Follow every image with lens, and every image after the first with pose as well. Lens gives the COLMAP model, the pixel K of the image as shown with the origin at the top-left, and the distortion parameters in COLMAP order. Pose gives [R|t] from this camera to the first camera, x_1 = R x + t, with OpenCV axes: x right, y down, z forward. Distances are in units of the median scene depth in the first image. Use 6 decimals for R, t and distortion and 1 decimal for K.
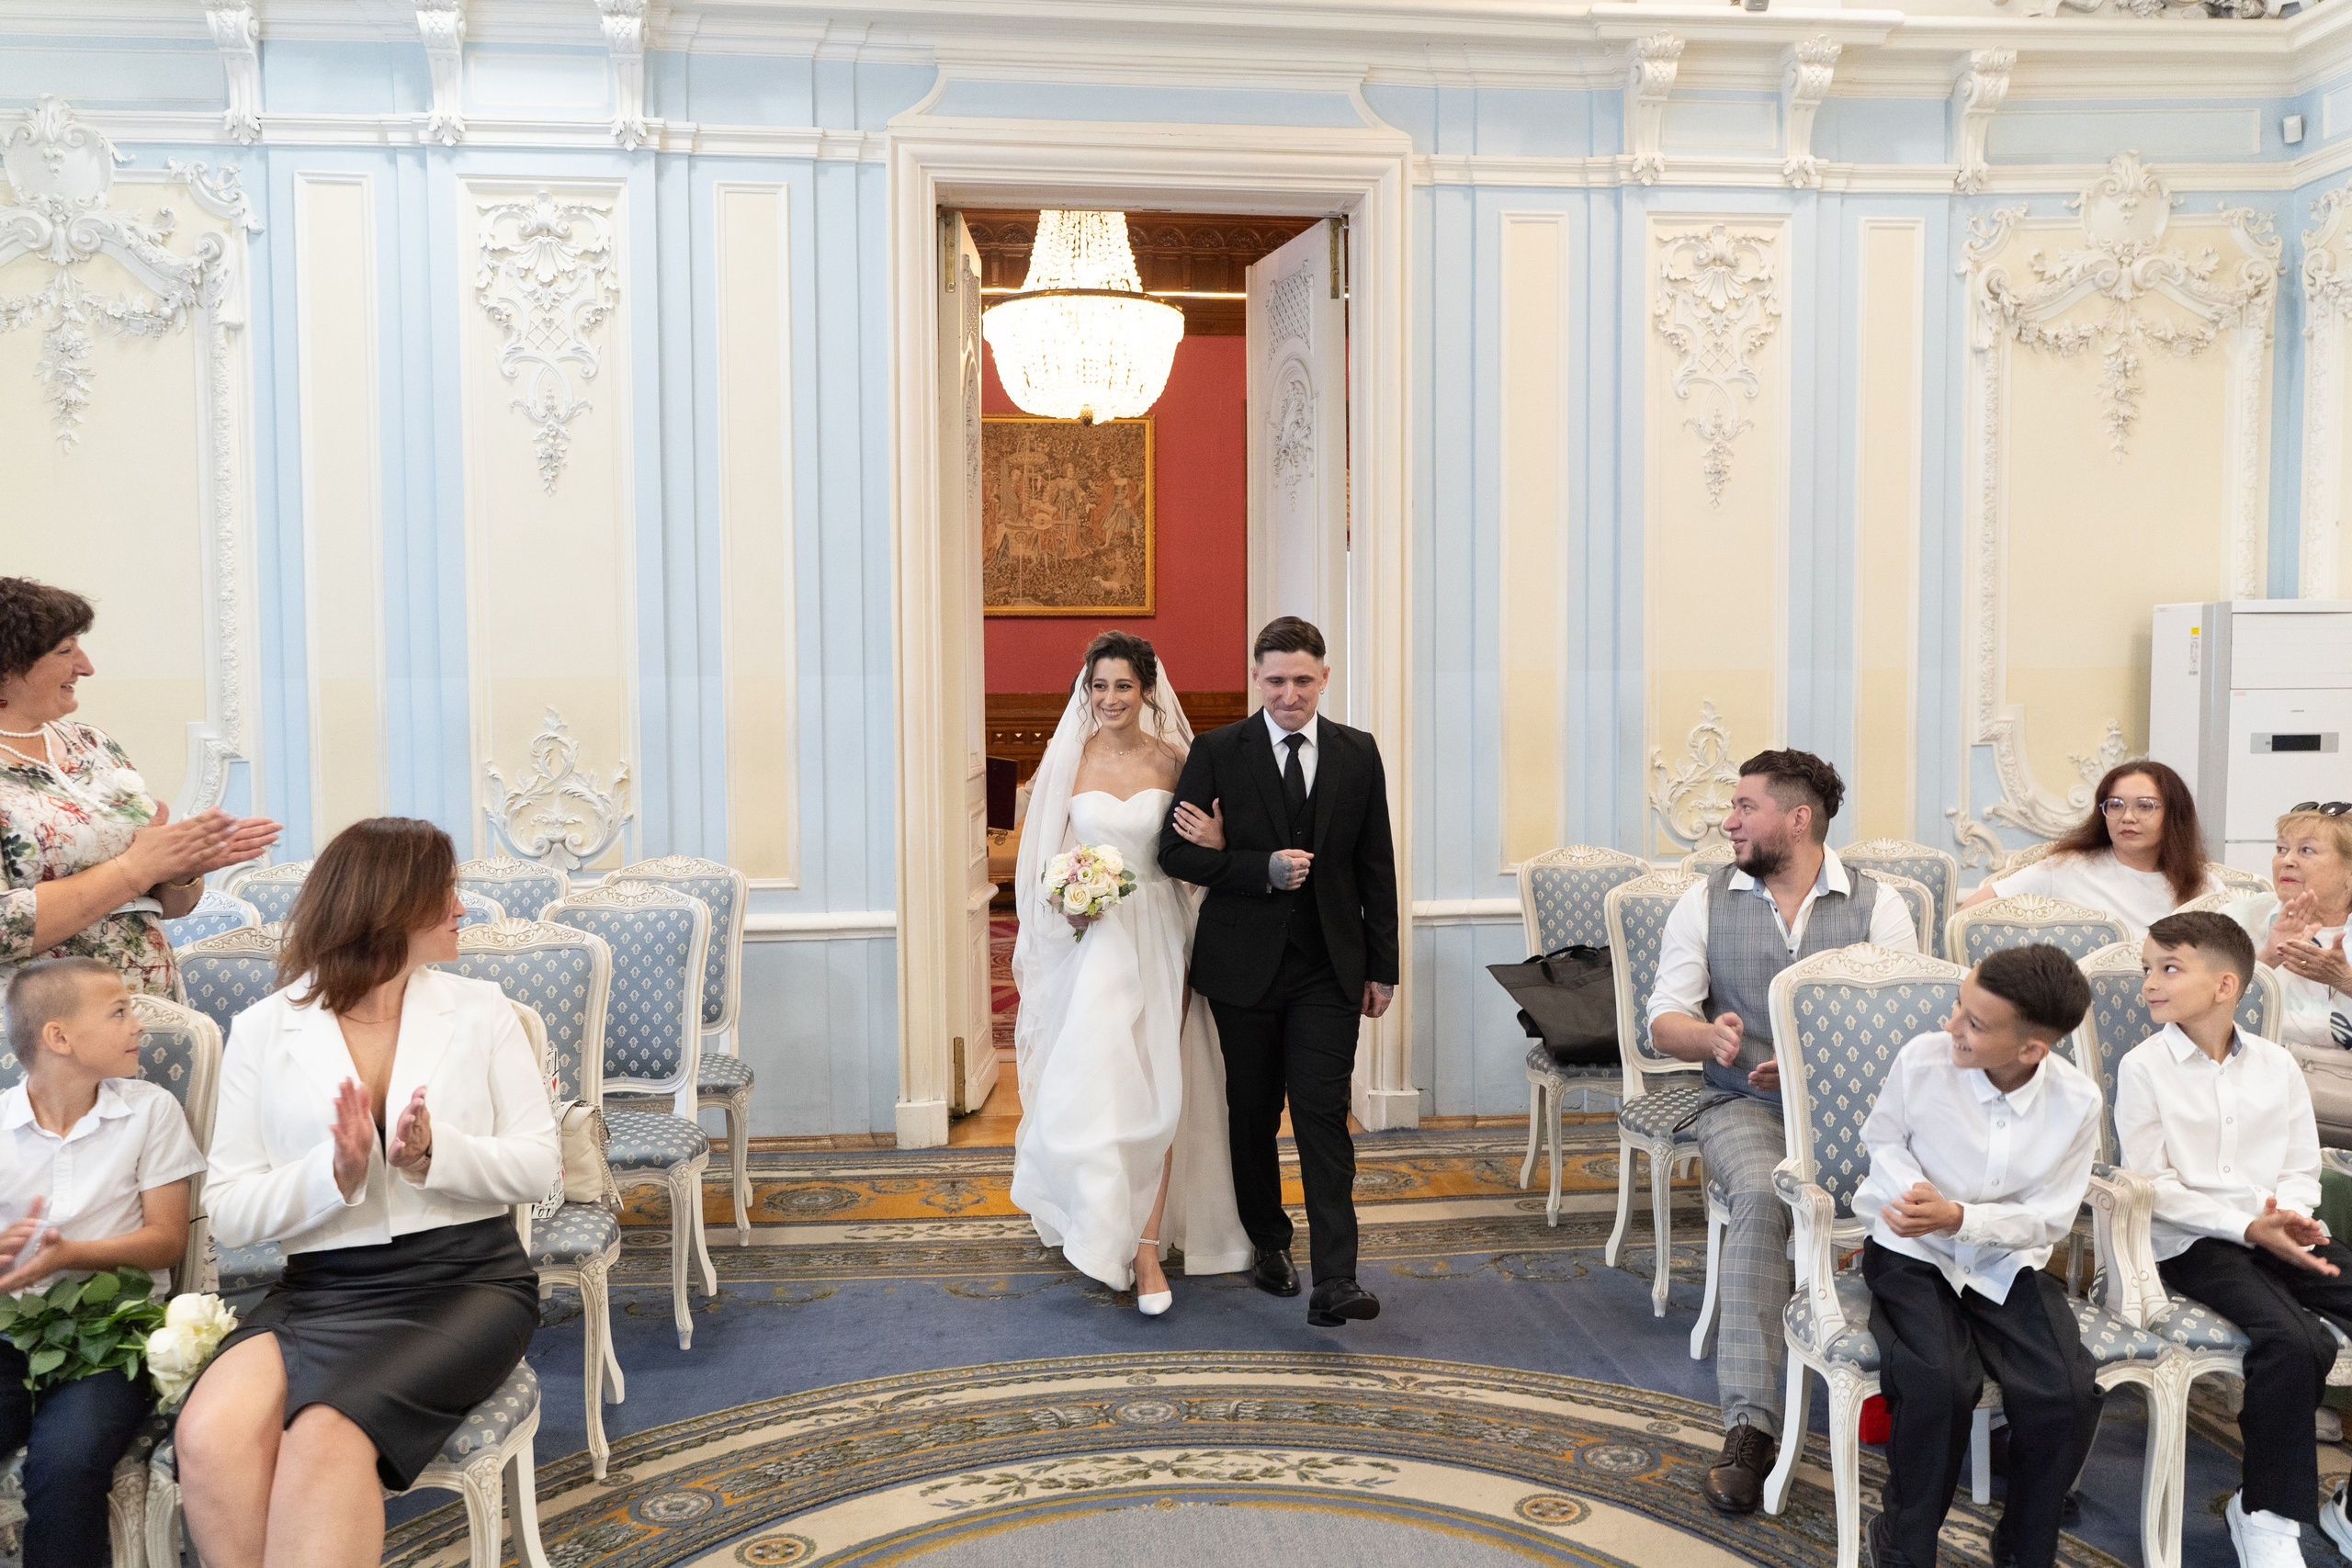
lens RADIAL K [[1972.2, 0, 1195.4], [0, 1972.2, 775.8], [0, 0, 1]] dist [0.000266, 0.032013]
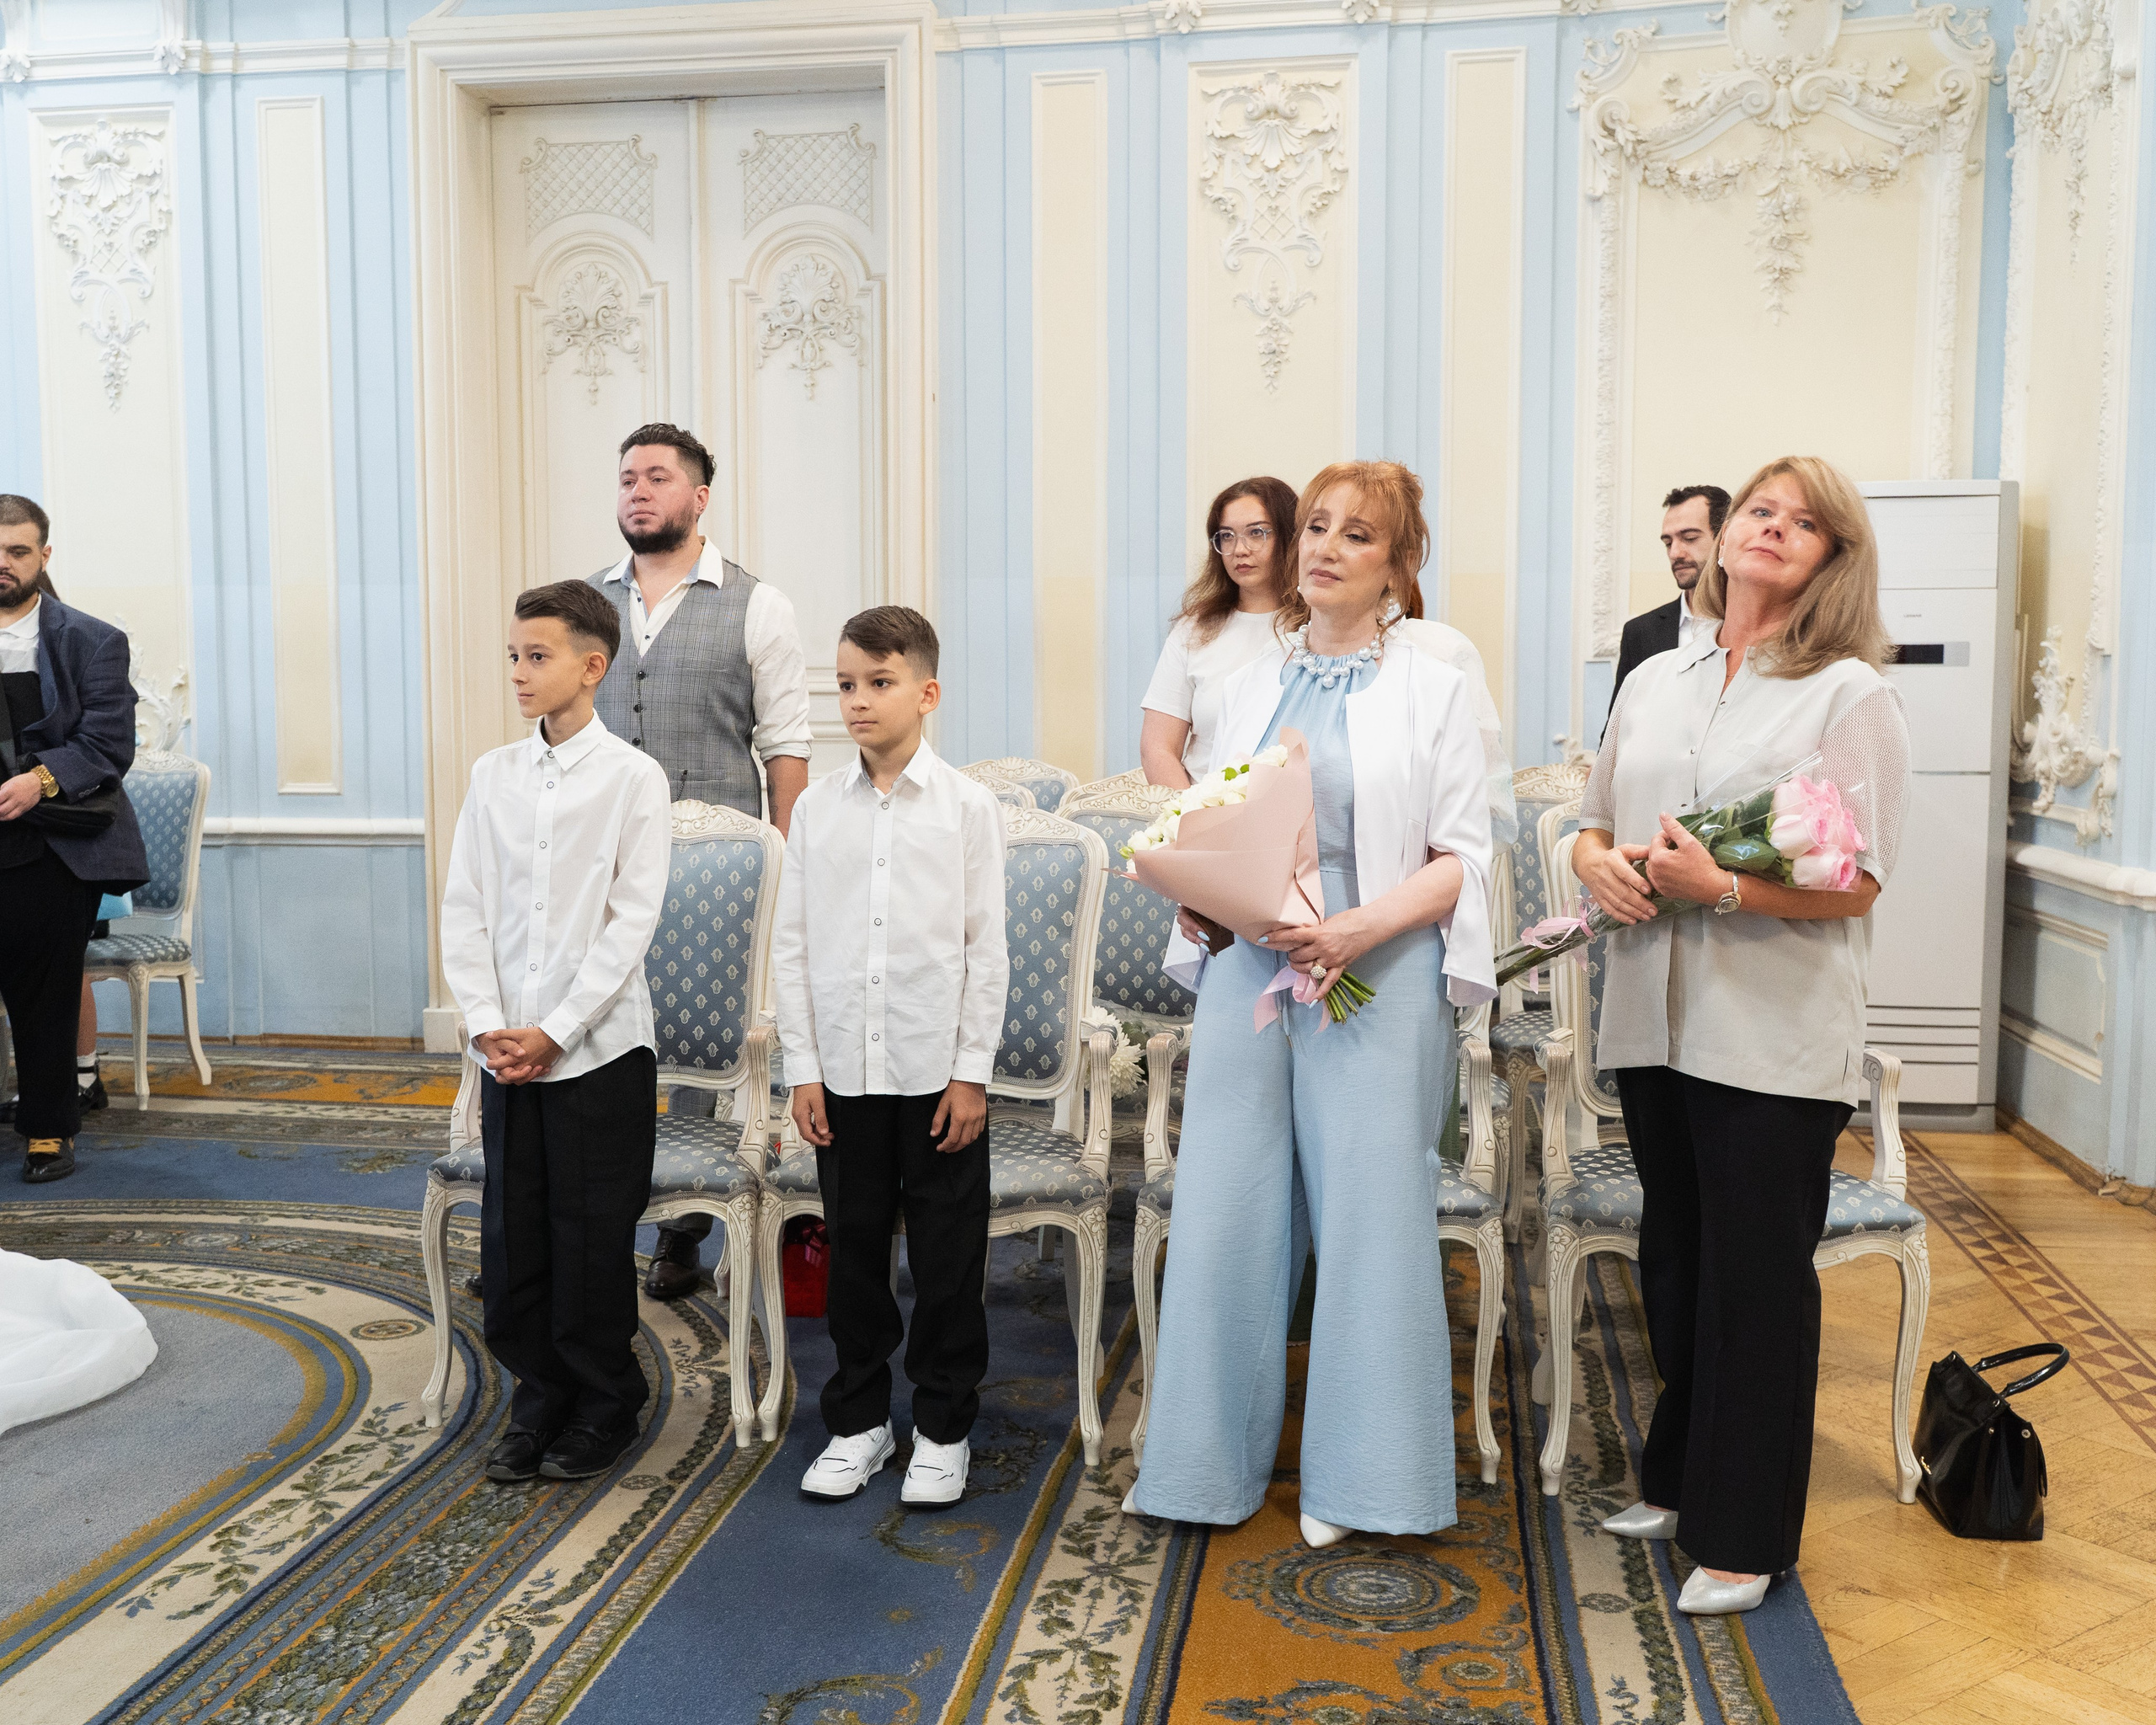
lens RADIAL K [[2300.8, 0, 1089.1], [0, 2300.8, 867.1], [0, 0, 1]] dist [0.016982, 0.000000]
pose [[0.955678, 0.027756, -0.293101, 0.501900], [-0.018726, 0.999261, 0.033569, 0.045702], [0.293817, -0.026593, 0.955492, -0.026689]]
